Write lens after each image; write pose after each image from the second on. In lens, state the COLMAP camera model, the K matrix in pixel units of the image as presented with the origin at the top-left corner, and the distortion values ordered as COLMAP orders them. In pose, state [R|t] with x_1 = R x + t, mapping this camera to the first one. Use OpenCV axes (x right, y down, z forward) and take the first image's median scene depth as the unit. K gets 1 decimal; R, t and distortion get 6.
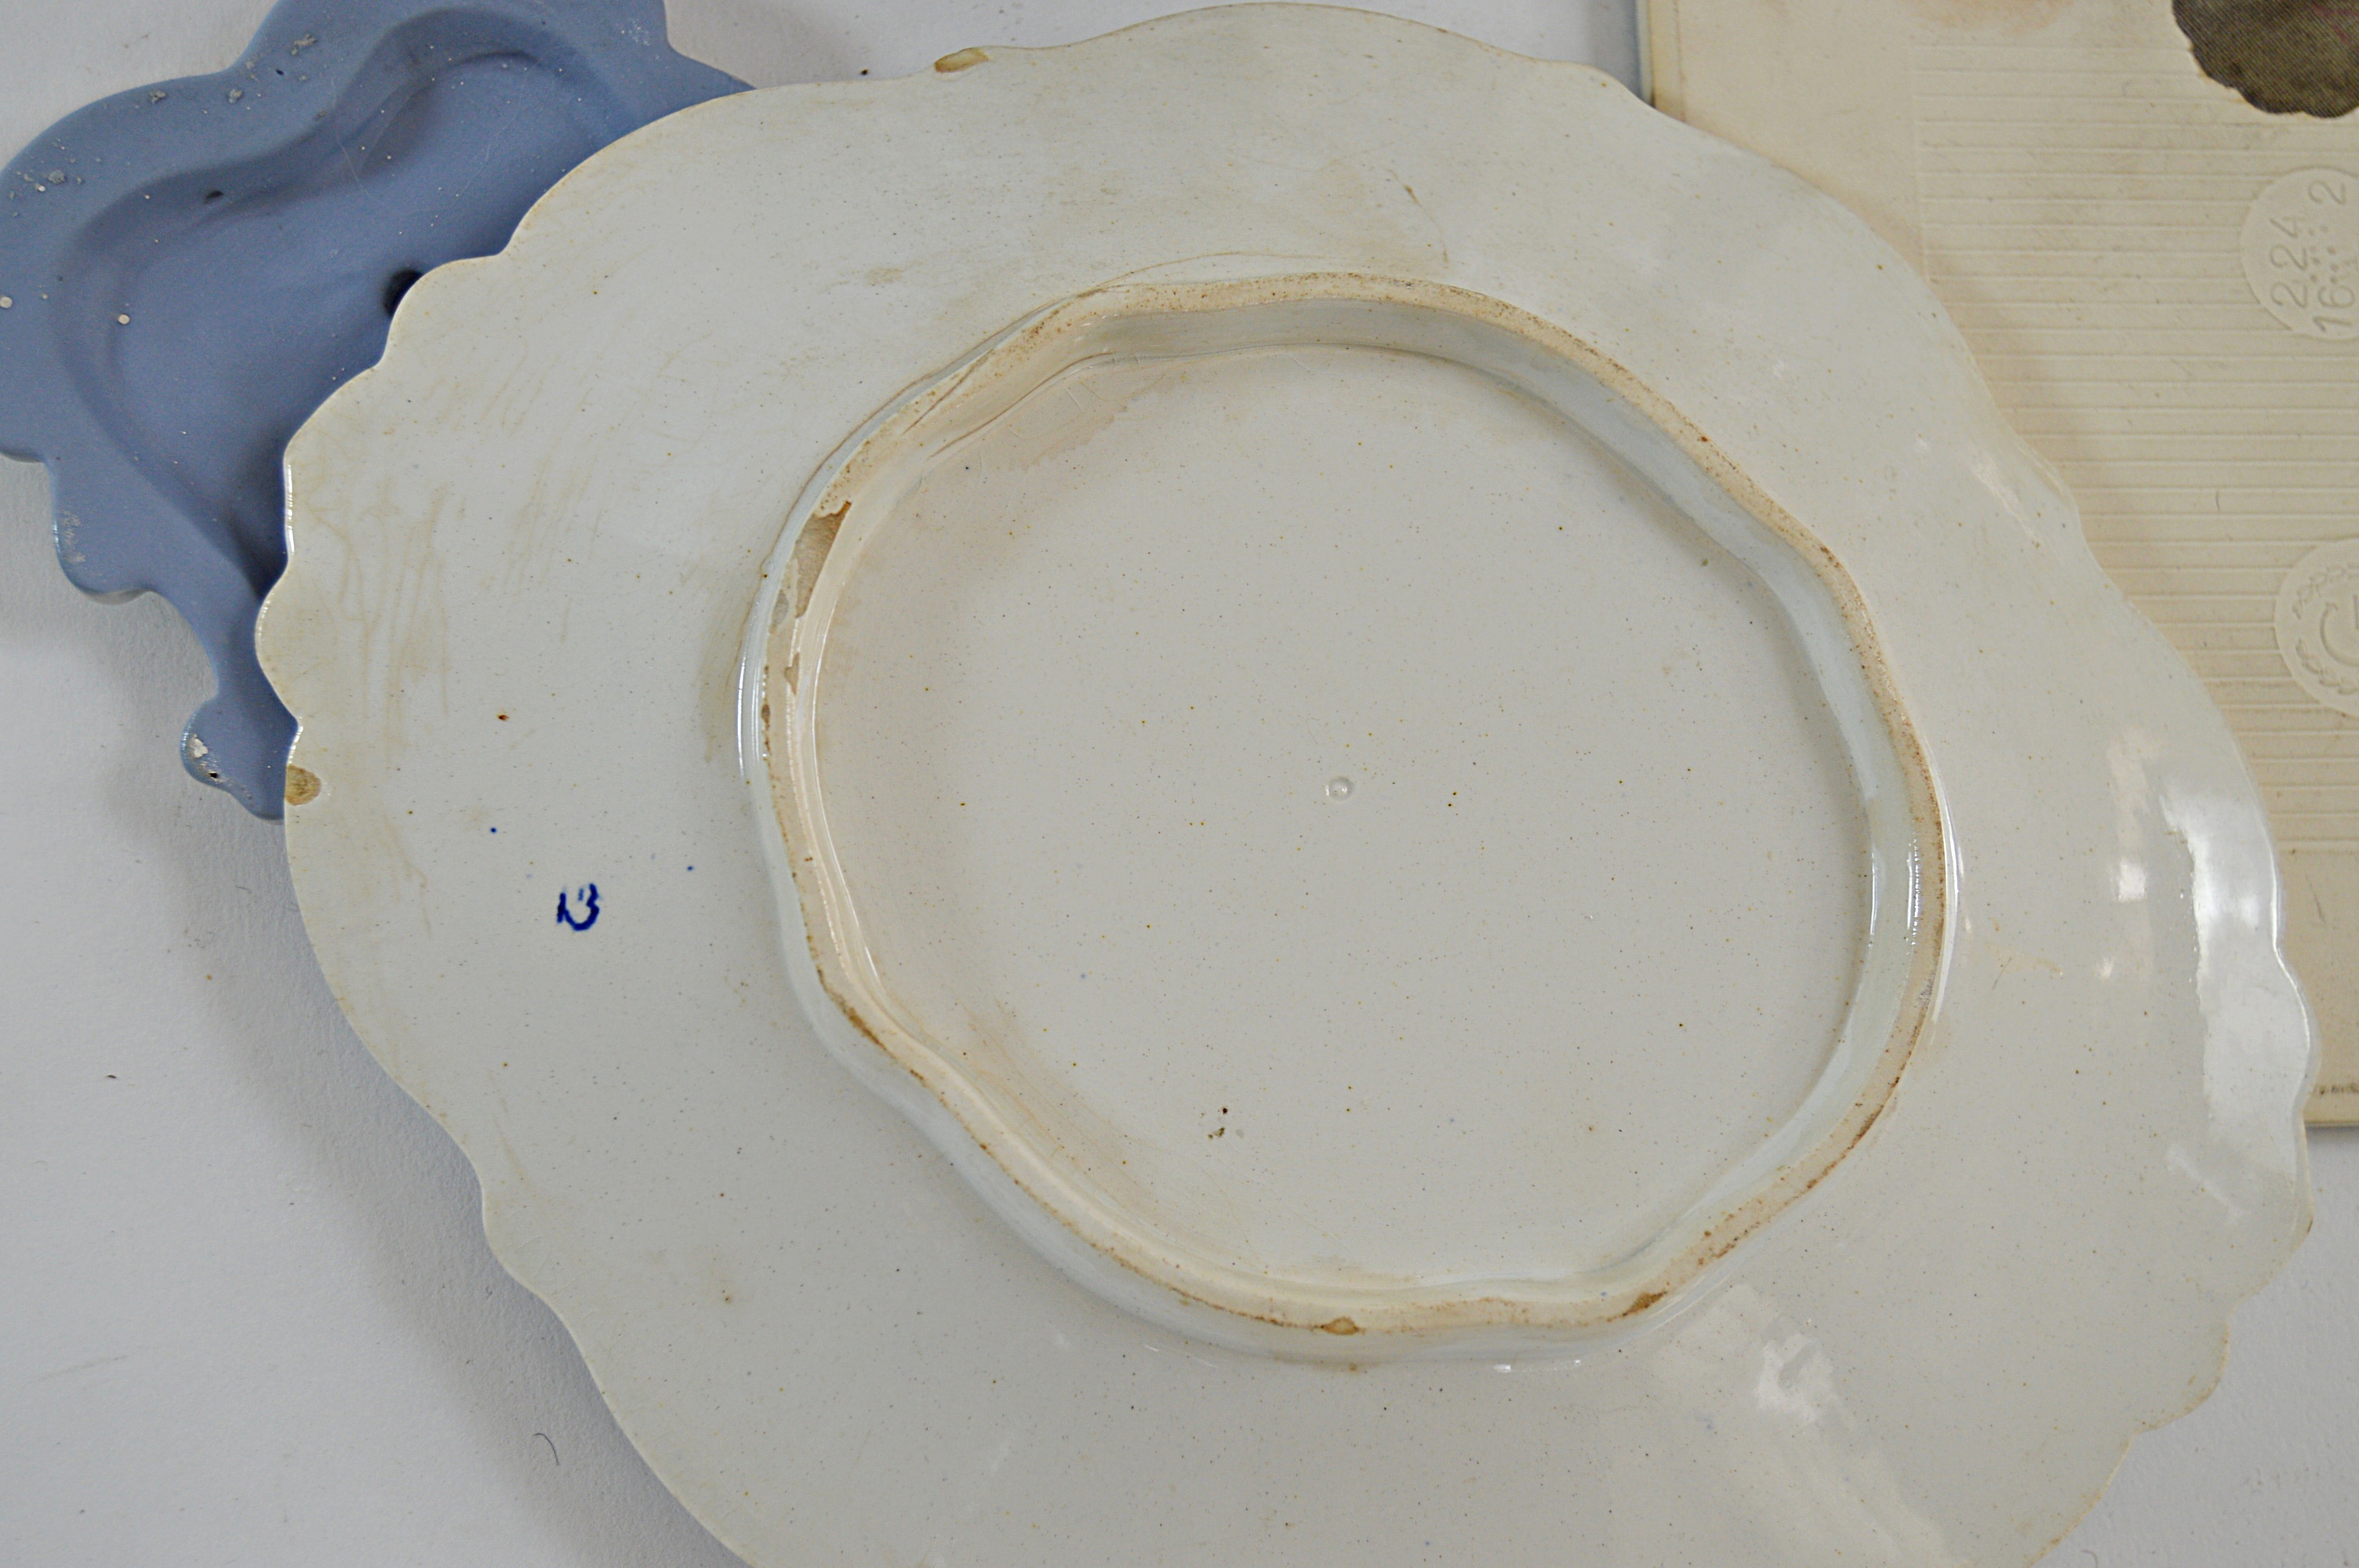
lens RADIAL K [[3328.5, 0, 1174.3], [0, 3328.5, 790.4], [0, 0, 1]] dist [-0.008138, 0.000000]
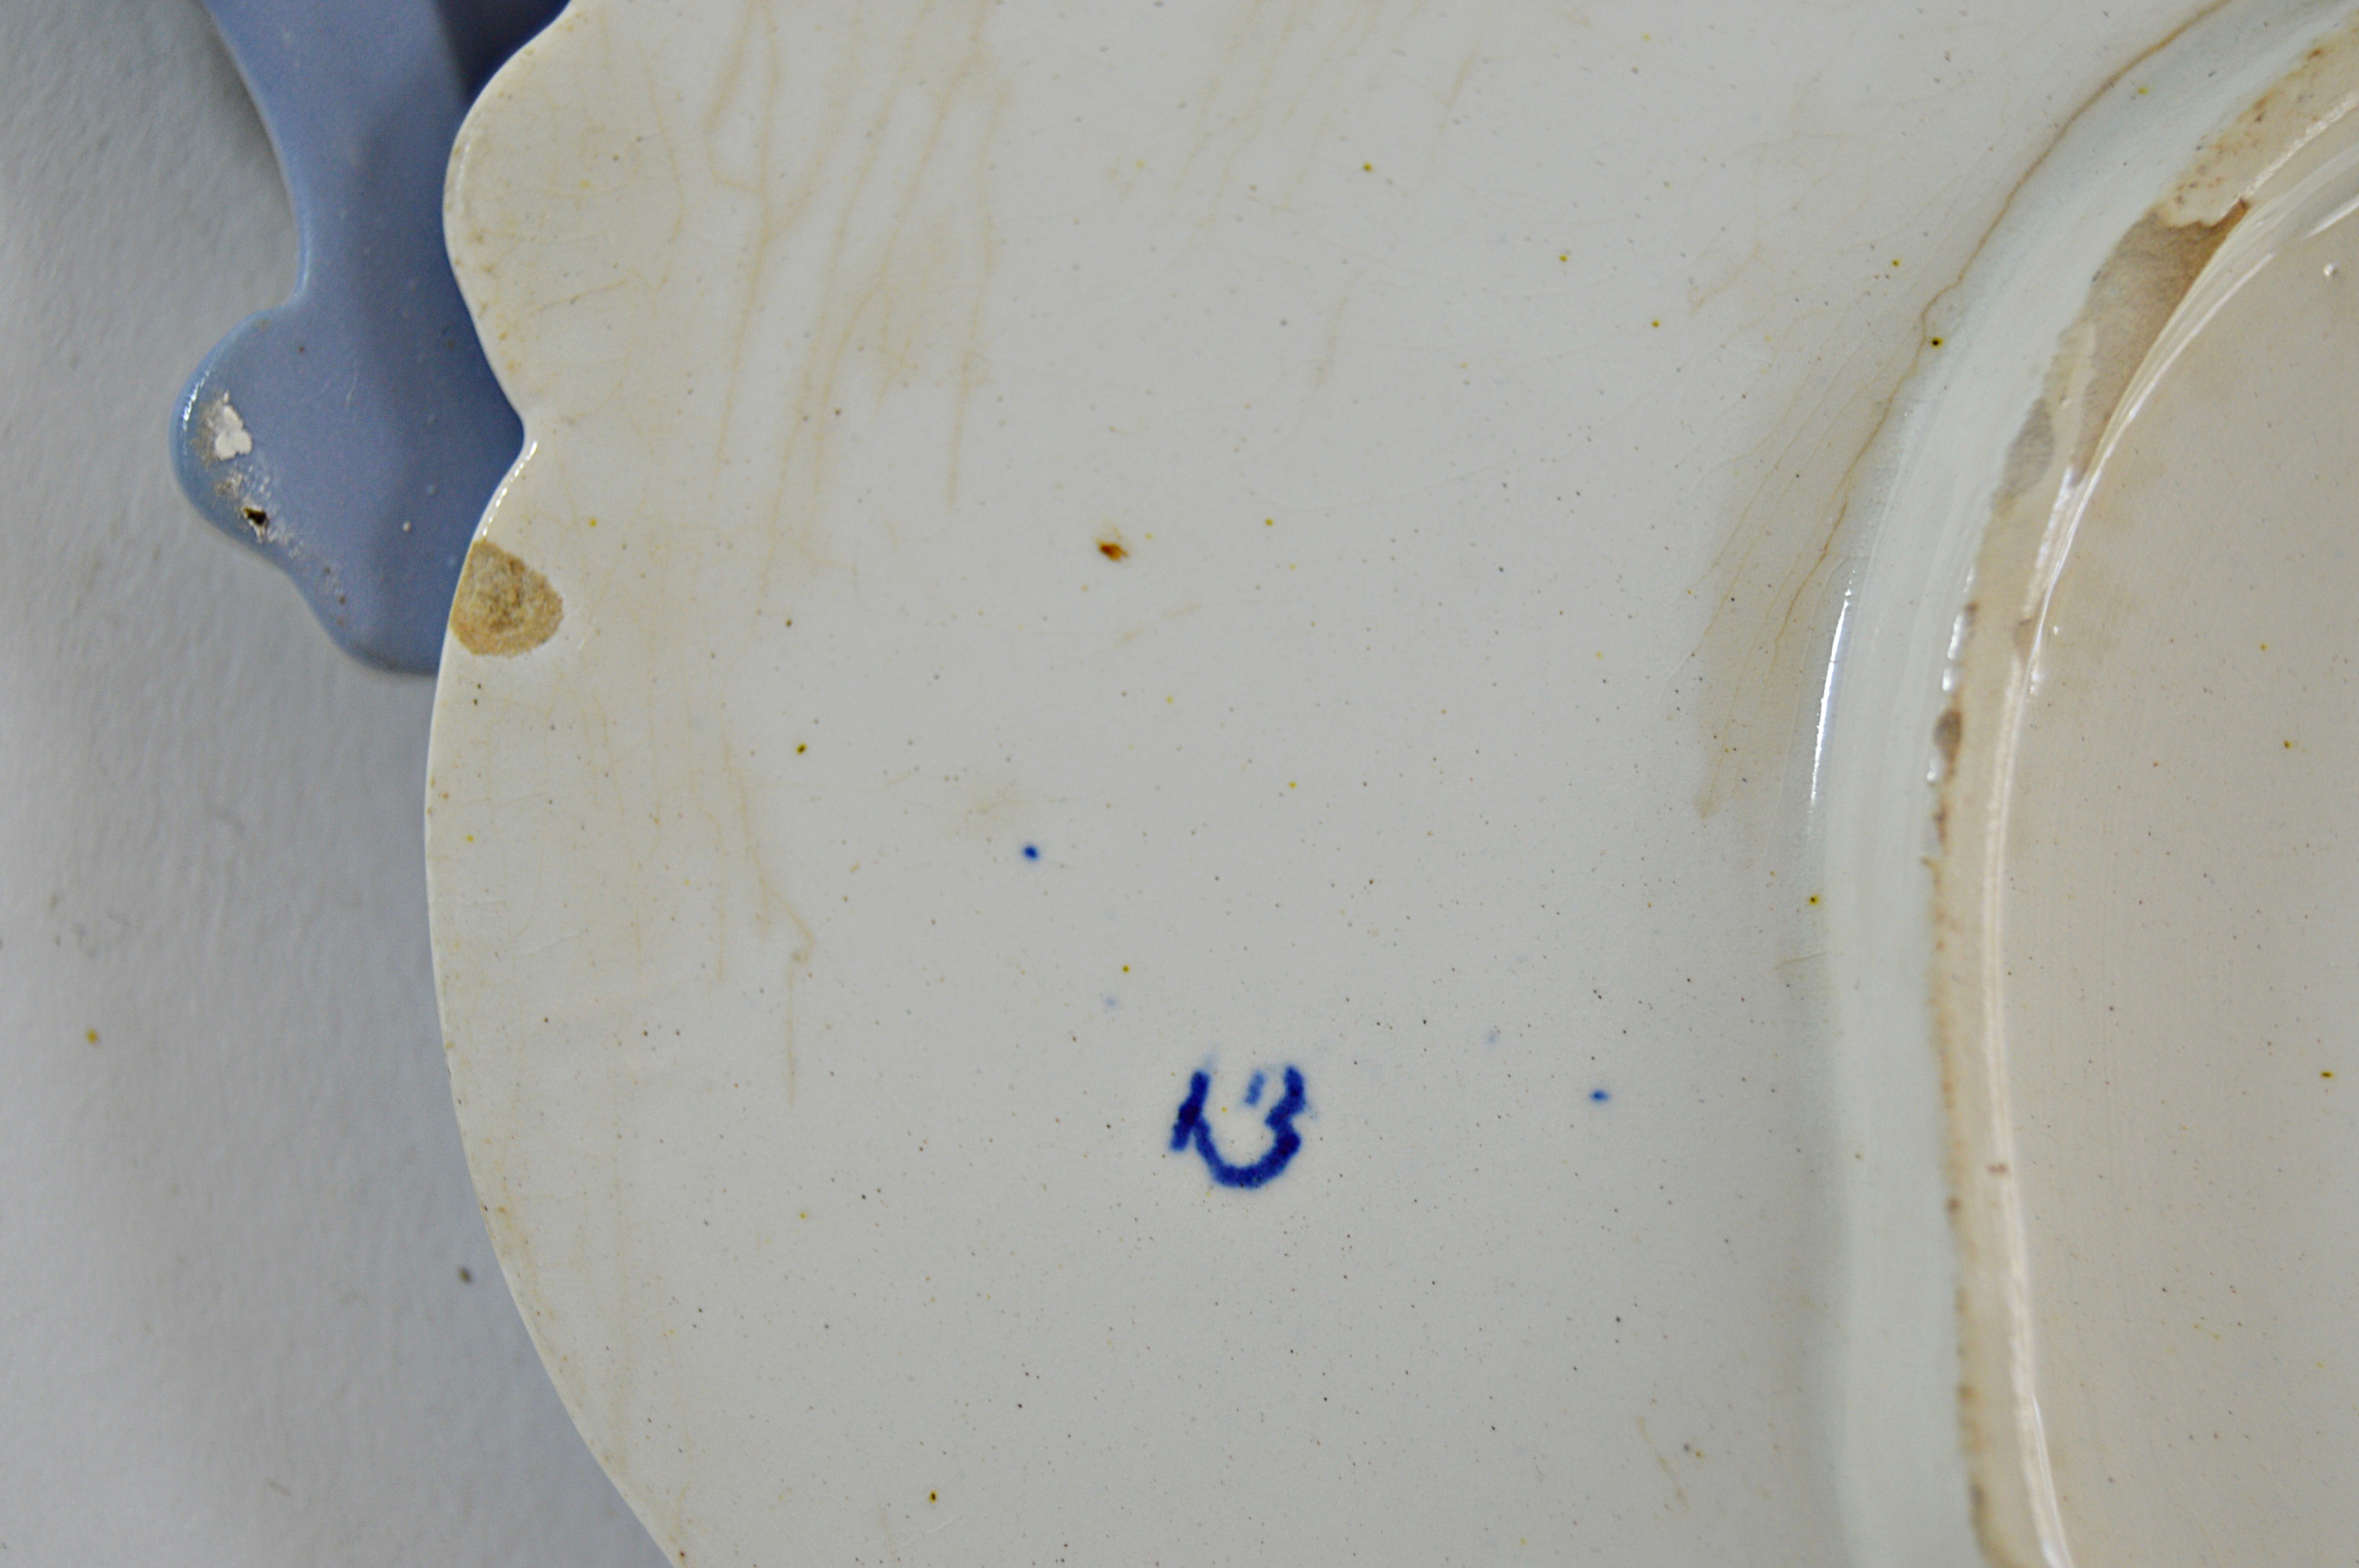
lens RADIAL K [[4690.7, 0, 1184.9], [0, 4690.7, 778.8], [0, 0, 1]] dist [-0.000613, 0.000000]
pose [[0.969799, 0.218492, 0.108405, -0.242047], [-0.222602, 0.974529, 0.027244, -0.013254], [-0.099691, -0.050553, 0.993733, 0.485454]]
